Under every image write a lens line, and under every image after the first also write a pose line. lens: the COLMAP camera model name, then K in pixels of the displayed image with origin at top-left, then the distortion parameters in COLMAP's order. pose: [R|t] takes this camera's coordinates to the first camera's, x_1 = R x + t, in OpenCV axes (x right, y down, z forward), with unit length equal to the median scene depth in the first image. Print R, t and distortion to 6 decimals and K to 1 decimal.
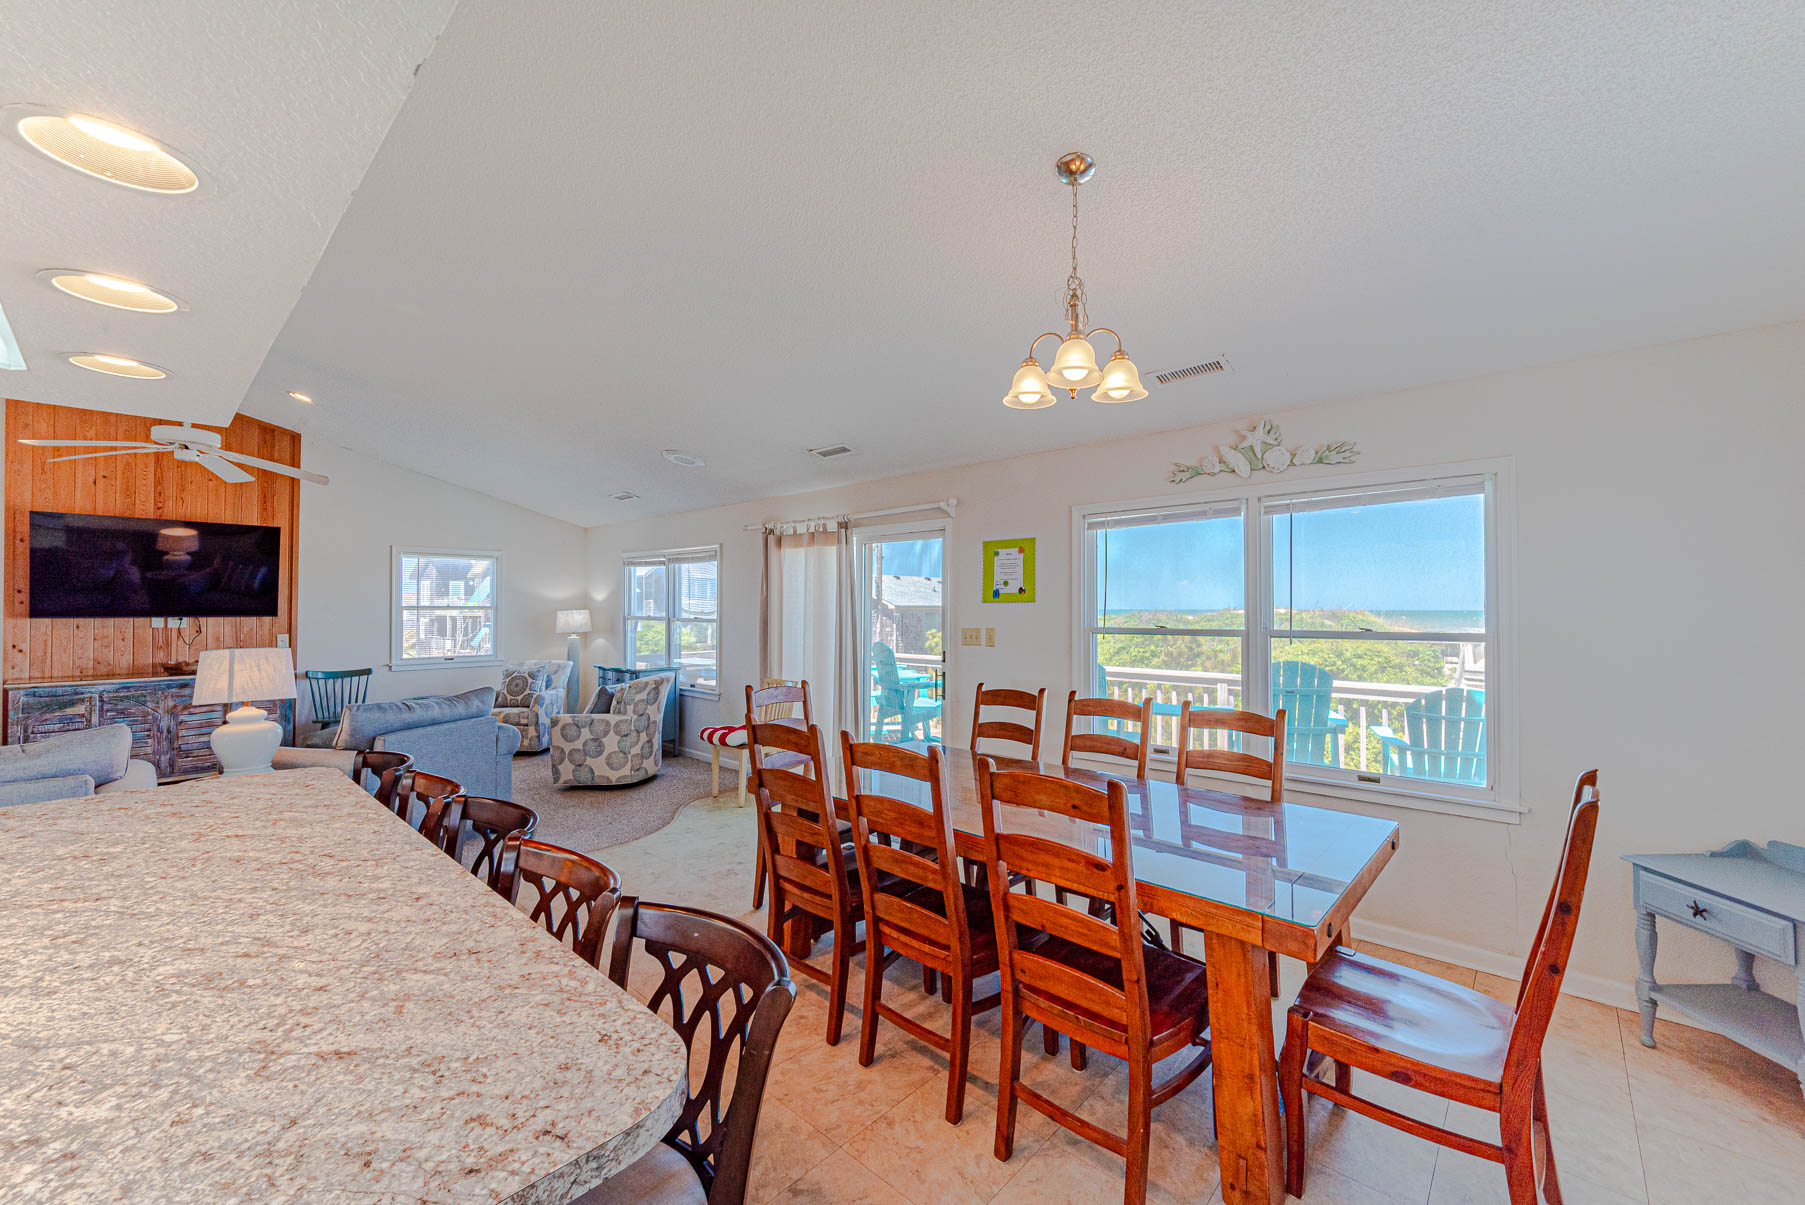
lens RADIAL K [[720.4, 0, 904.5], [0, 720.4, 600.8], [0, 0, 1]] dist [0.001161, 0.001216]
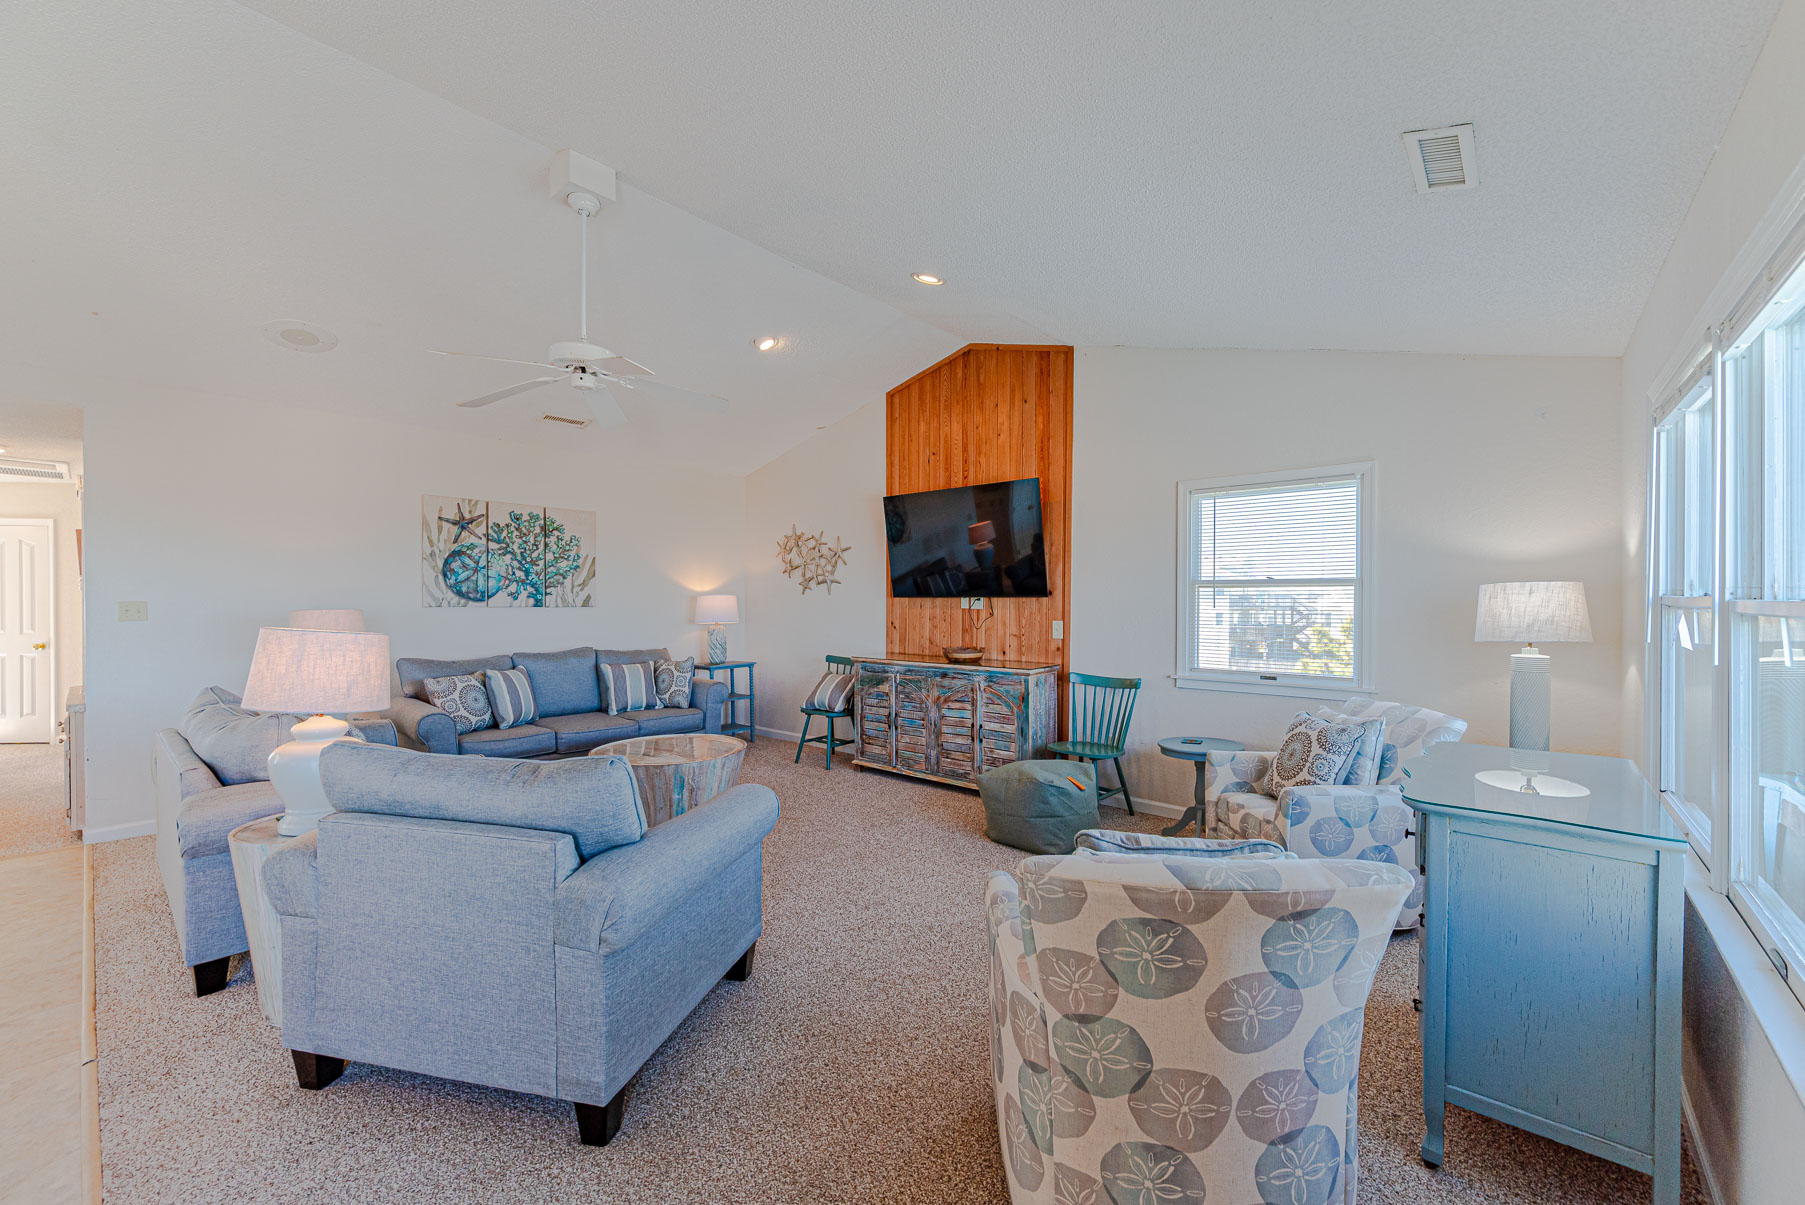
lens RADIAL K [[720.4, 0, 892.5], [0, 720.4, 610.3], [0, 0, 1]] dist [0.001161, 0.001216]
pose [[0.030403, 0.012891, -0.999455, -0.138090], [0.007997, 0.999882, 0.013140, 0.028917], [0.999506, -0.008392, 0.030296, 0.965685]]
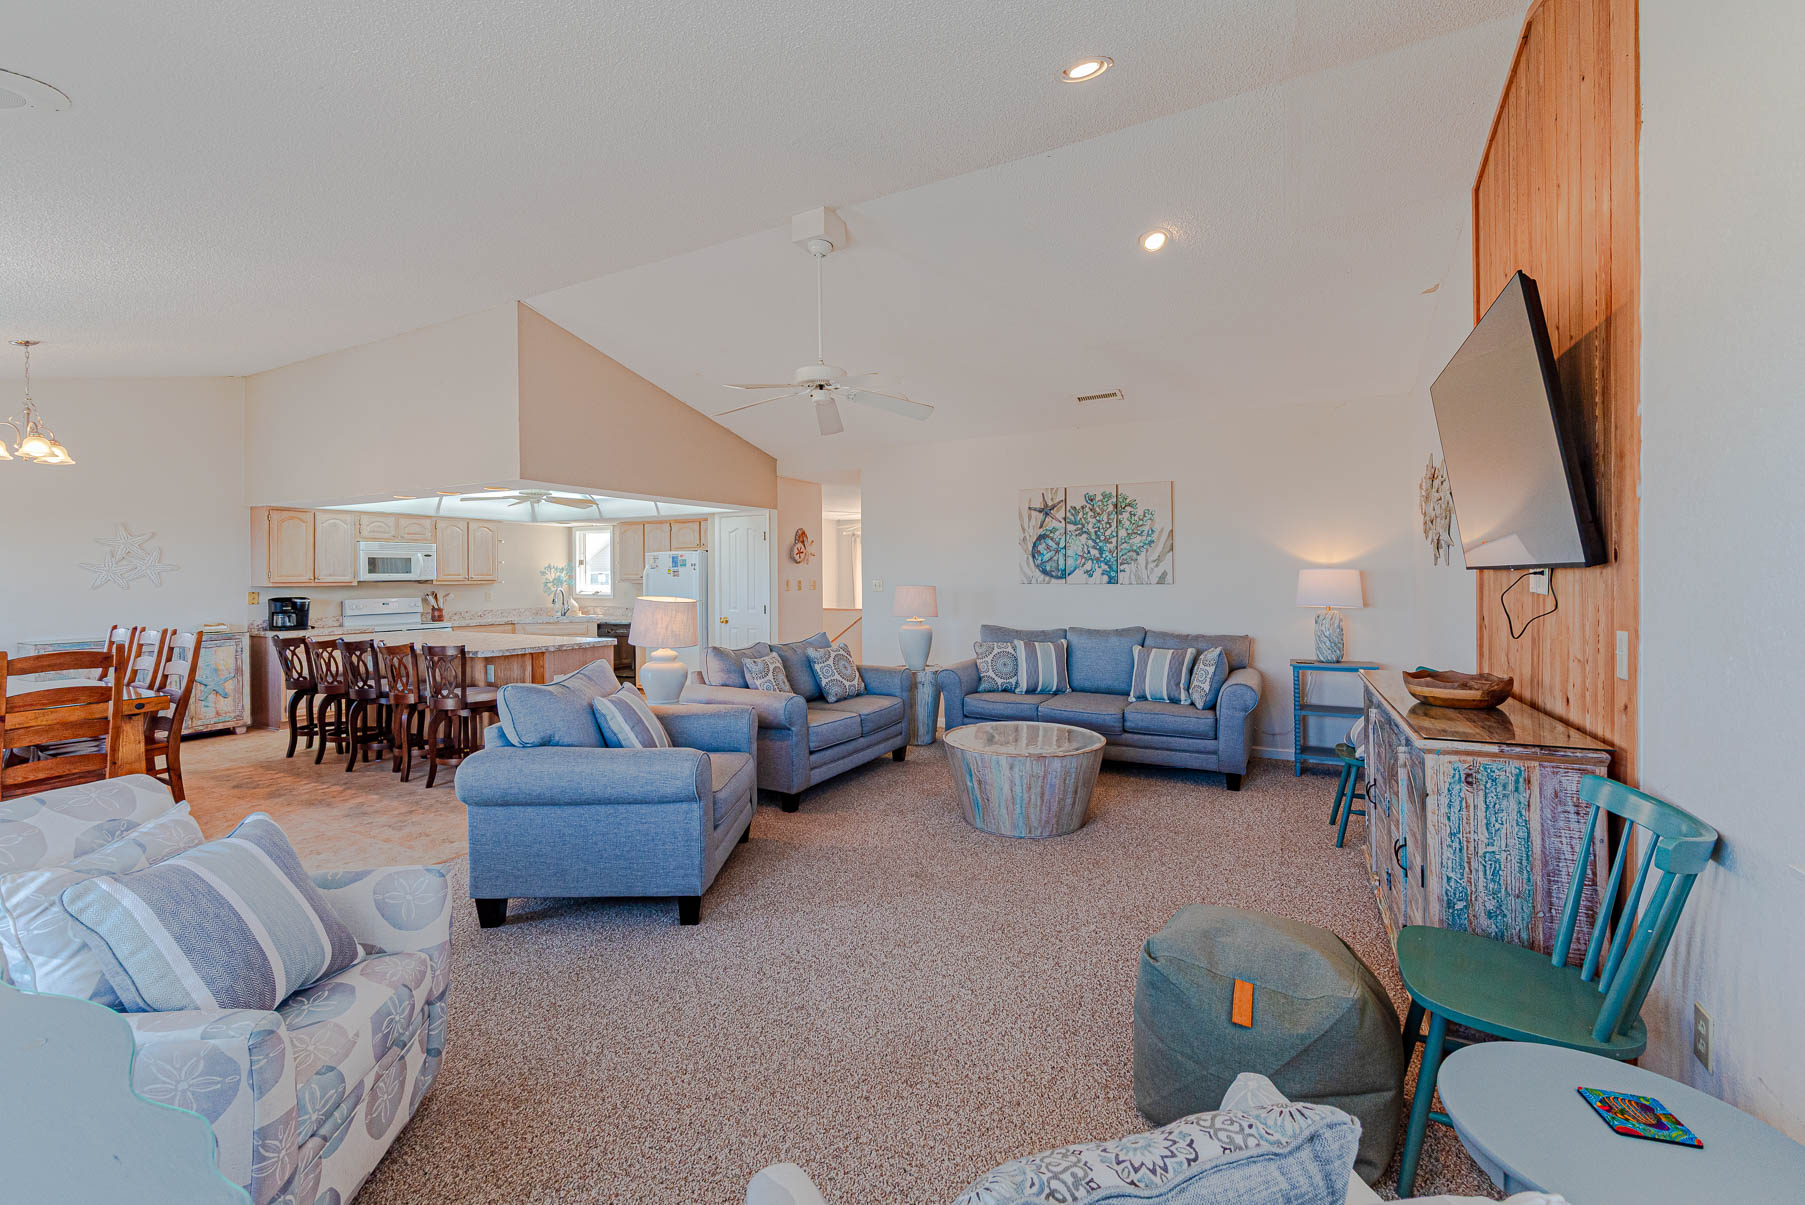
lens RADIAL K [[720.4, 0, 902.7], [0, 720.4, 578.9], [0, 0, 1]] dist [0.001161, 0.001216]
pose [[-0.963858, 0.007436, -0.266312, -0.623707], [0.010106, 0.999911, -0.008655, 0.032240], [0.266224, -0.011034, -0.963848, 1.424486]]
